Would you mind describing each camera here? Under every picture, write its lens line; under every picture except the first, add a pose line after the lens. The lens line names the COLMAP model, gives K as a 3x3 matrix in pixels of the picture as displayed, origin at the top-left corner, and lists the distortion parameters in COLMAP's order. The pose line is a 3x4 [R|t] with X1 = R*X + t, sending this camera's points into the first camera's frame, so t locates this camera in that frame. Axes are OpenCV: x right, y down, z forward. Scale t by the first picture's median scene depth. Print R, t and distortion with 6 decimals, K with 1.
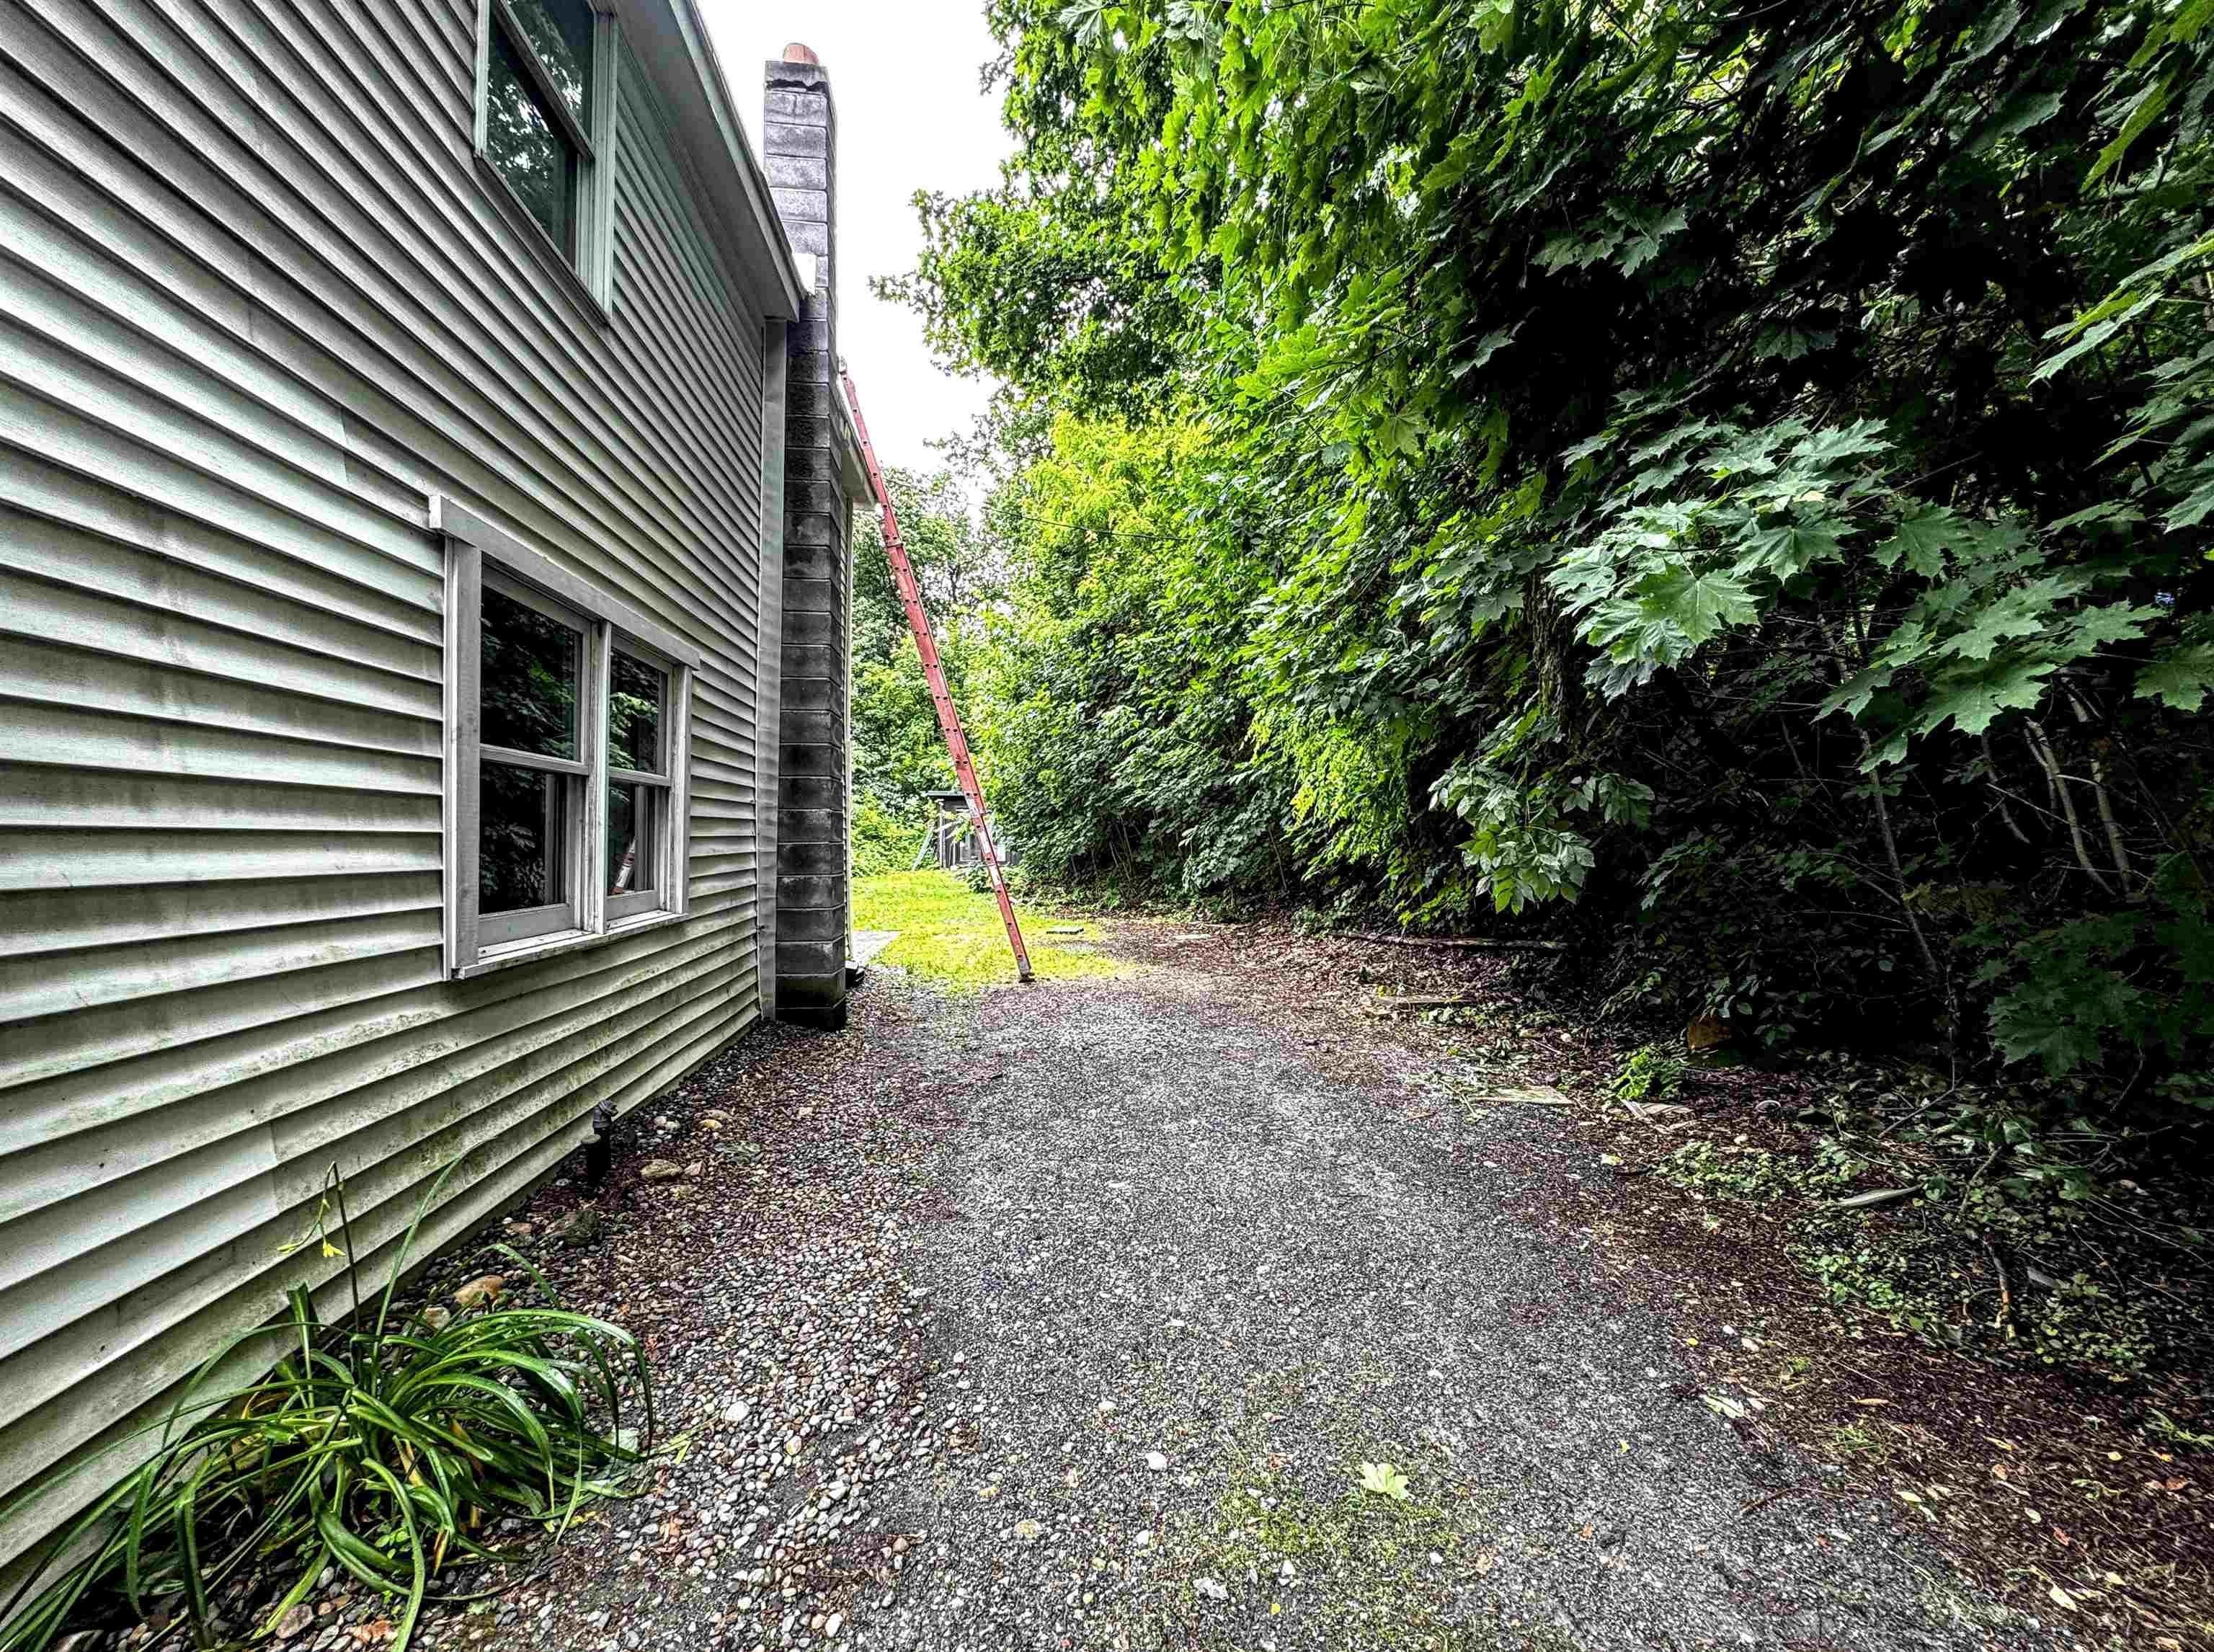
lens RADIAL K [[893.0, 0, 1104.1], [0, 893.0, 833.2], [0, 0, 1]] dist [0.002319, -0.000065]
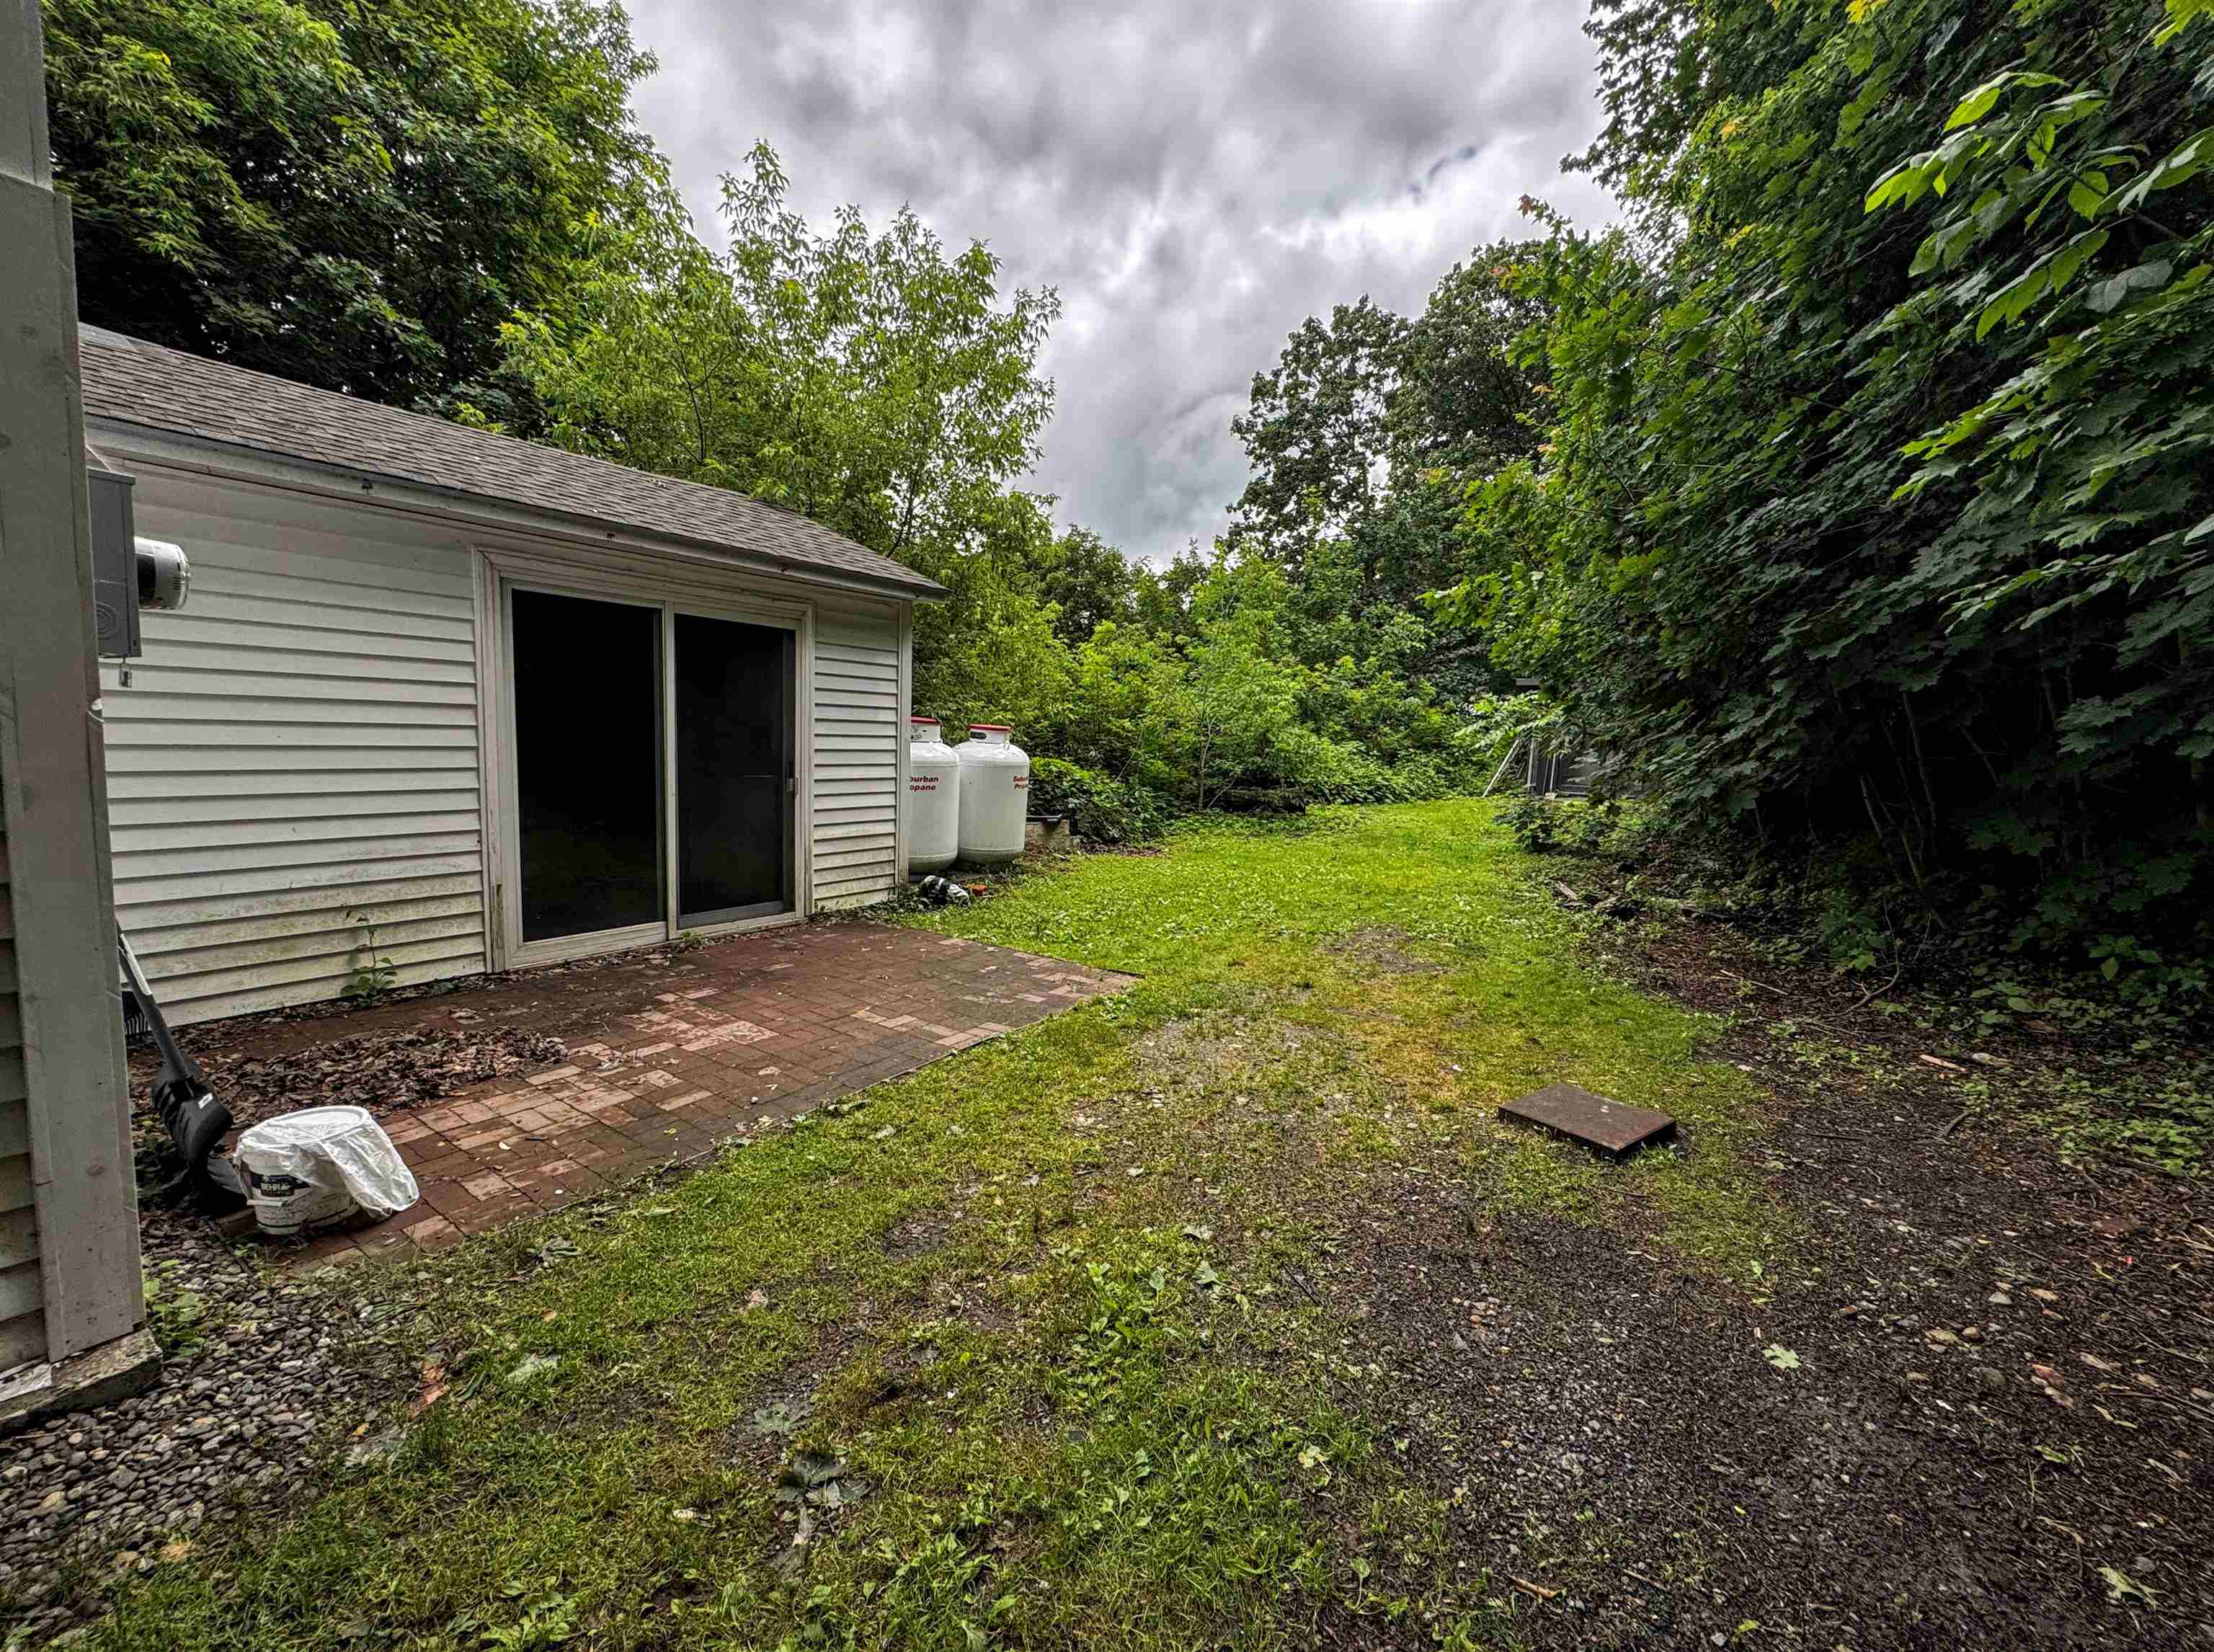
lens RADIAL K [[893.0, 0, 1104.1], [0, 893.0, 833.2], [0, 0, 1]] dist [0.002319, -0.000065]
pose [[0.764592, 0.081185, -0.639381, 0.003969], [-0.013896, 0.993881, 0.109581, -0.000766], [0.644365, -0.074900, 0.761041, 0.283929]]
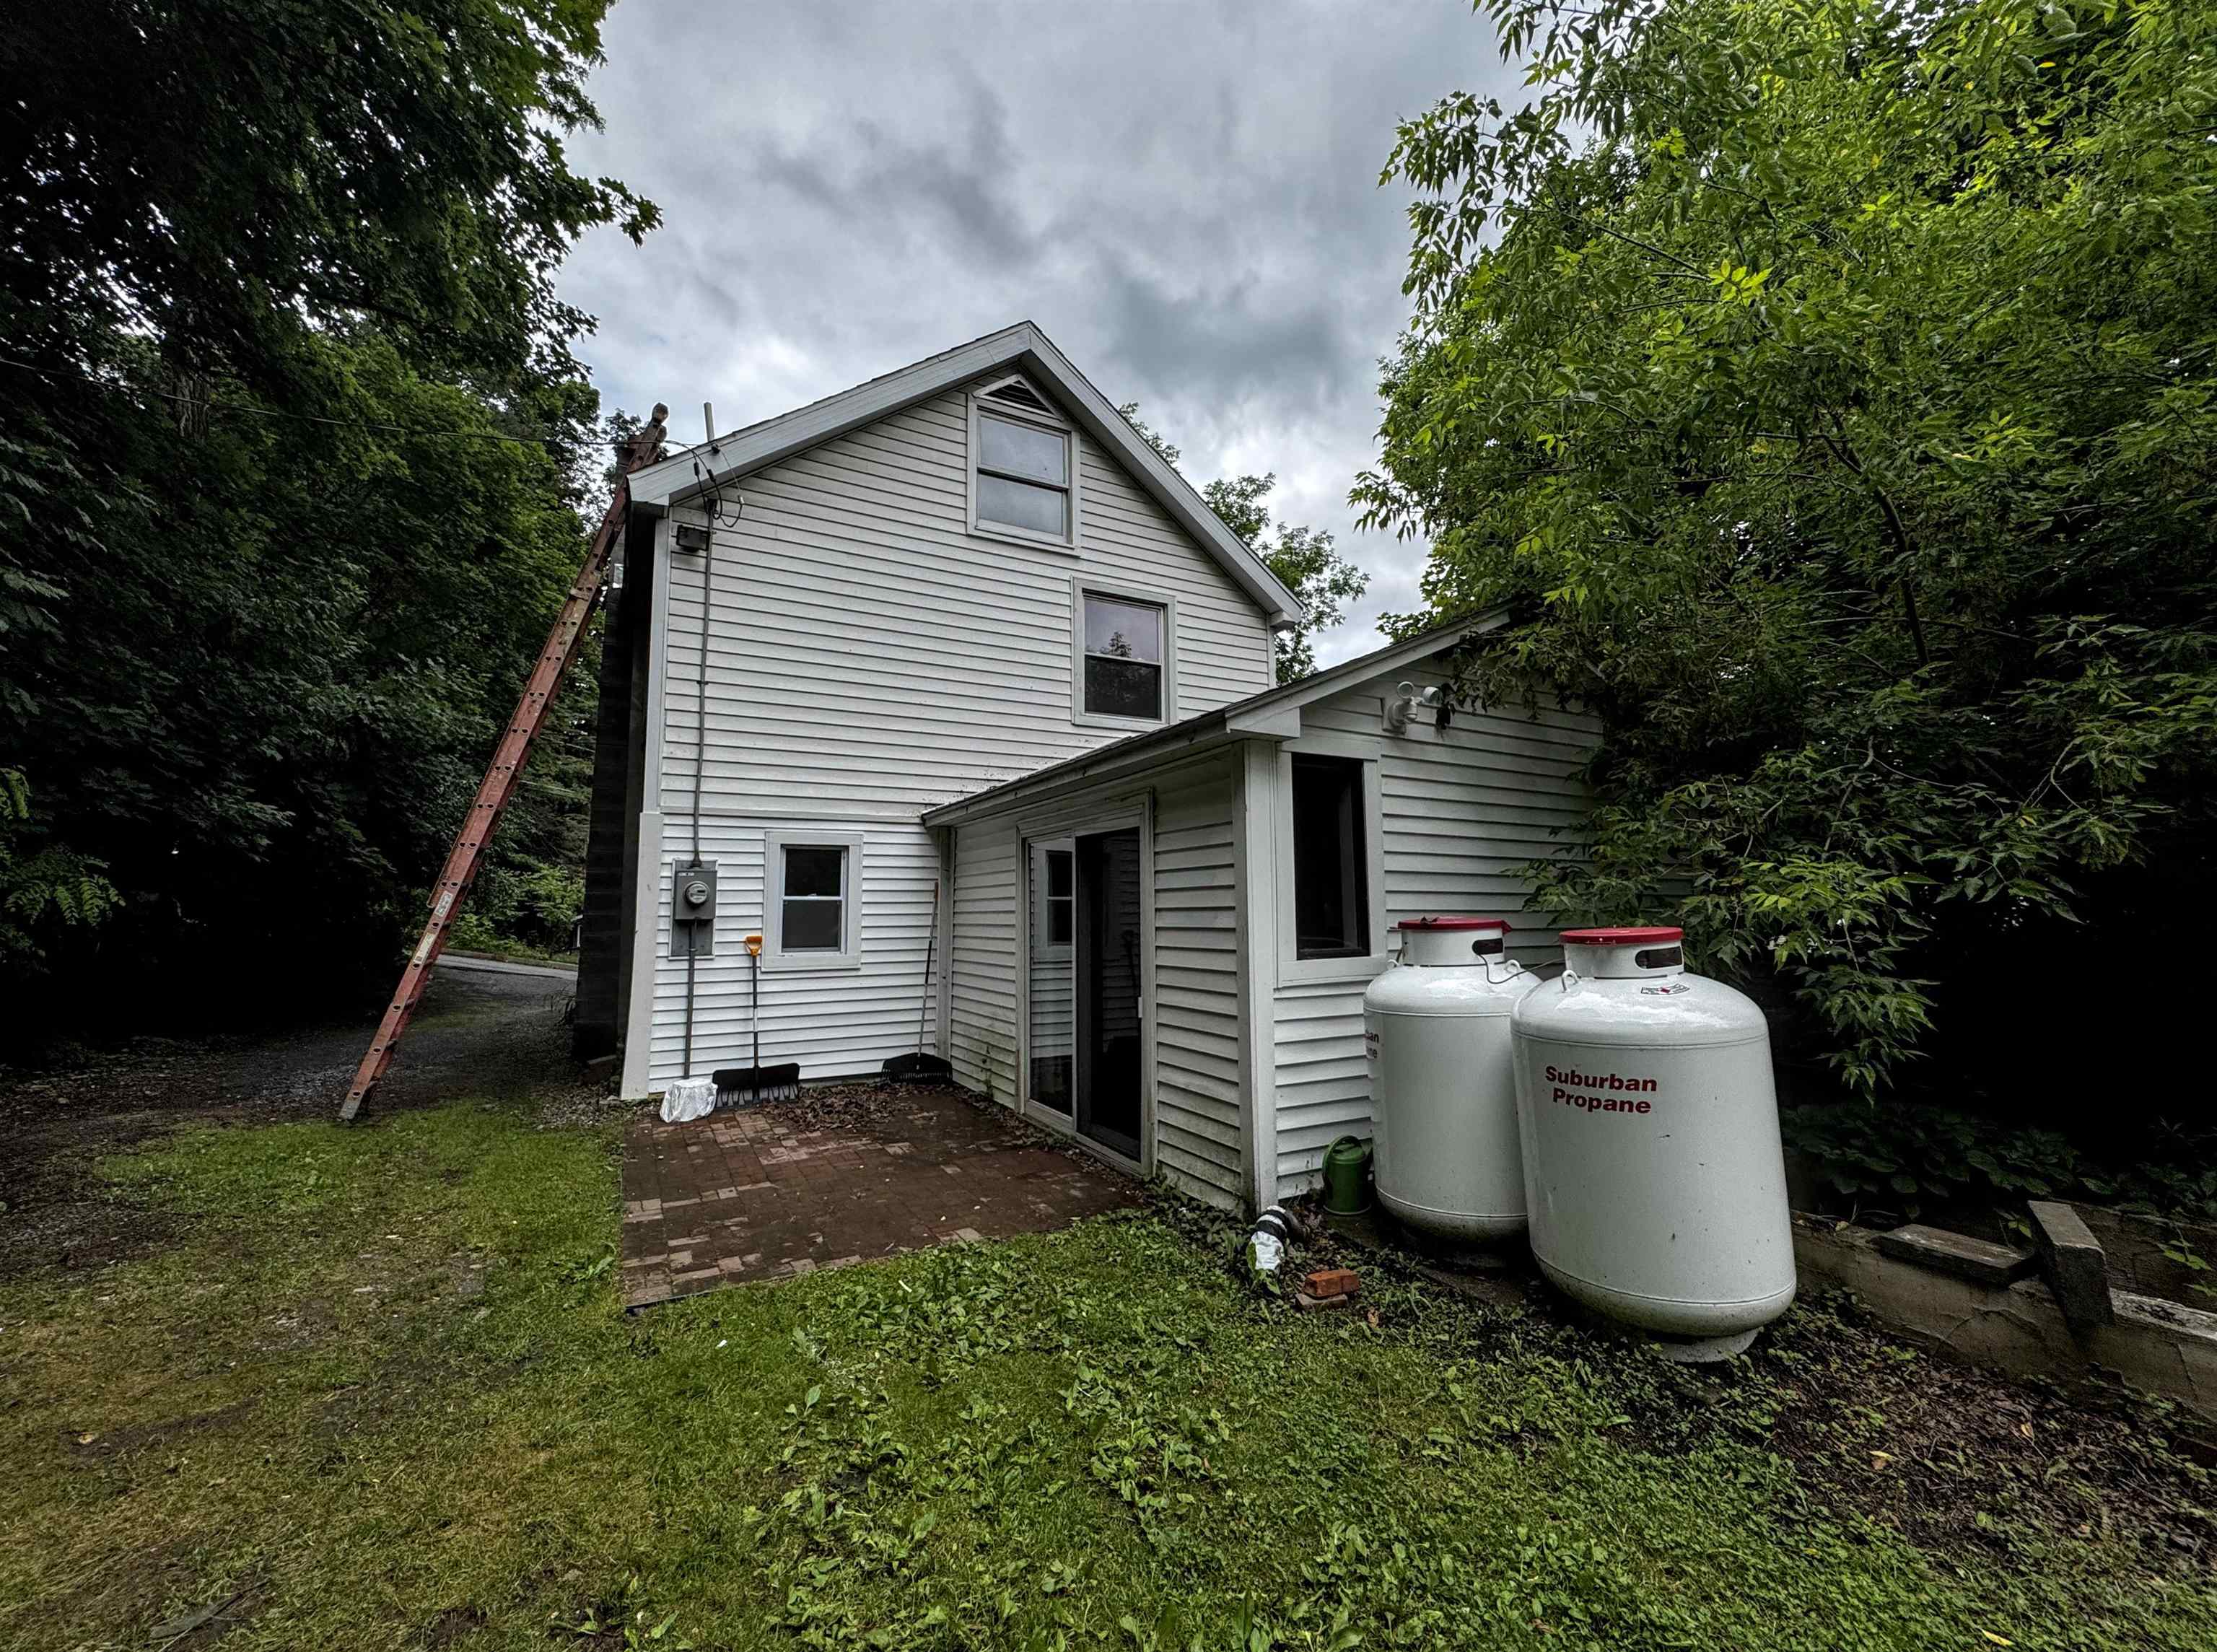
lens RADIAL K [[898.2, 0, 1093.0], [0, 898.2, 837.5], [0, 0, 1]] dist [0.001507, 0.000068]
pose [[-0.924746, -0.042052, -0.378255, -0.100275], [-0.002035, 0.994409, -0.105577, -0.002212], [0.380580, -0.096862, -0.919661, 0.536046]]
